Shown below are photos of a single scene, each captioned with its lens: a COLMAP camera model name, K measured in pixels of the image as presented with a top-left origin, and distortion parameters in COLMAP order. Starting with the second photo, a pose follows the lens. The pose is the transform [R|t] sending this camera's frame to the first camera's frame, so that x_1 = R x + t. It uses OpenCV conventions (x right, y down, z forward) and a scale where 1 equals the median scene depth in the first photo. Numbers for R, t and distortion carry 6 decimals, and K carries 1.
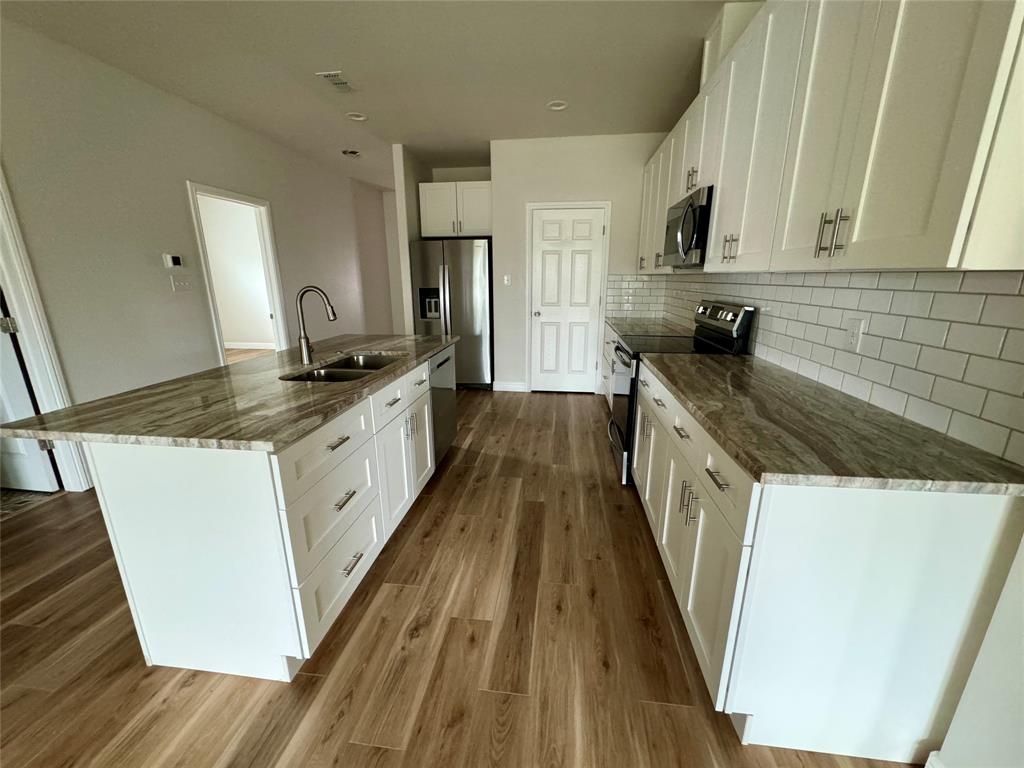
lens RADIAL K [[407.1, 0, 512.0], [0, 407.1, 384.0], [0, 0, 1]] dist [-0.001580, -0.000024]
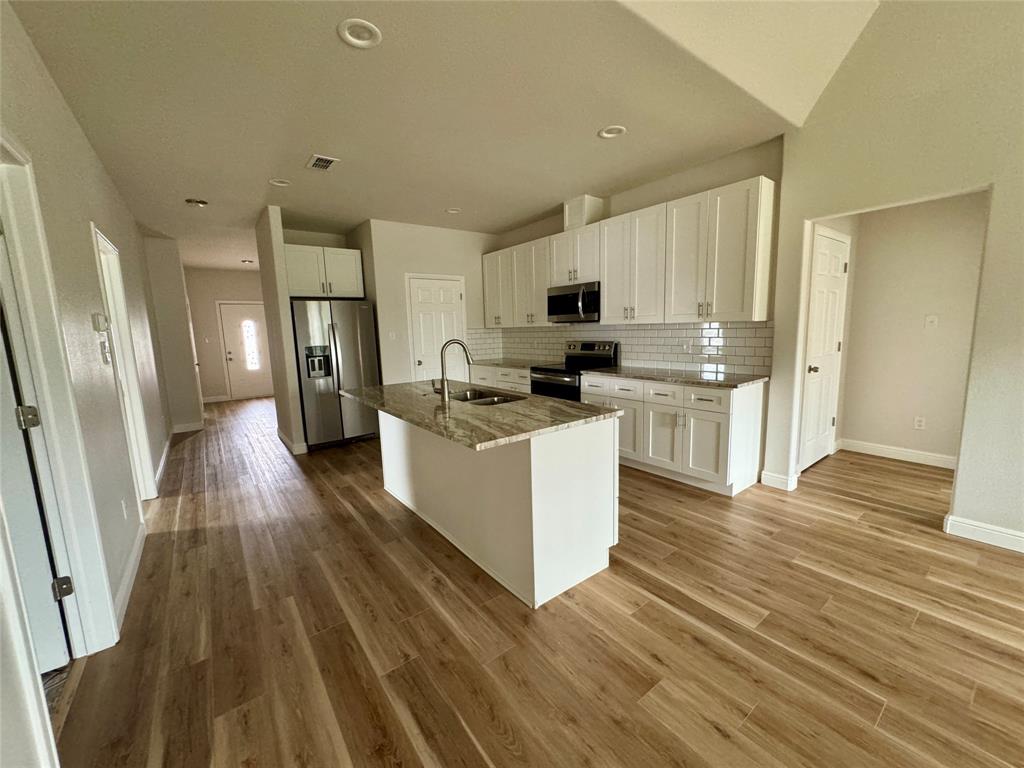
lens RADIAL K [[407.1, 0, 512.0], [0, 407.1, 384.0], [0, 0, 1]] dist [-0.001580, -0.000024]
pose [[0.715763, -0.117910, 0.688317, -1.088248], [0.207800, 0.976957, -0.048732, 0.002023], [-0.666710, 0.177913, 0.723771, -0.042993]]
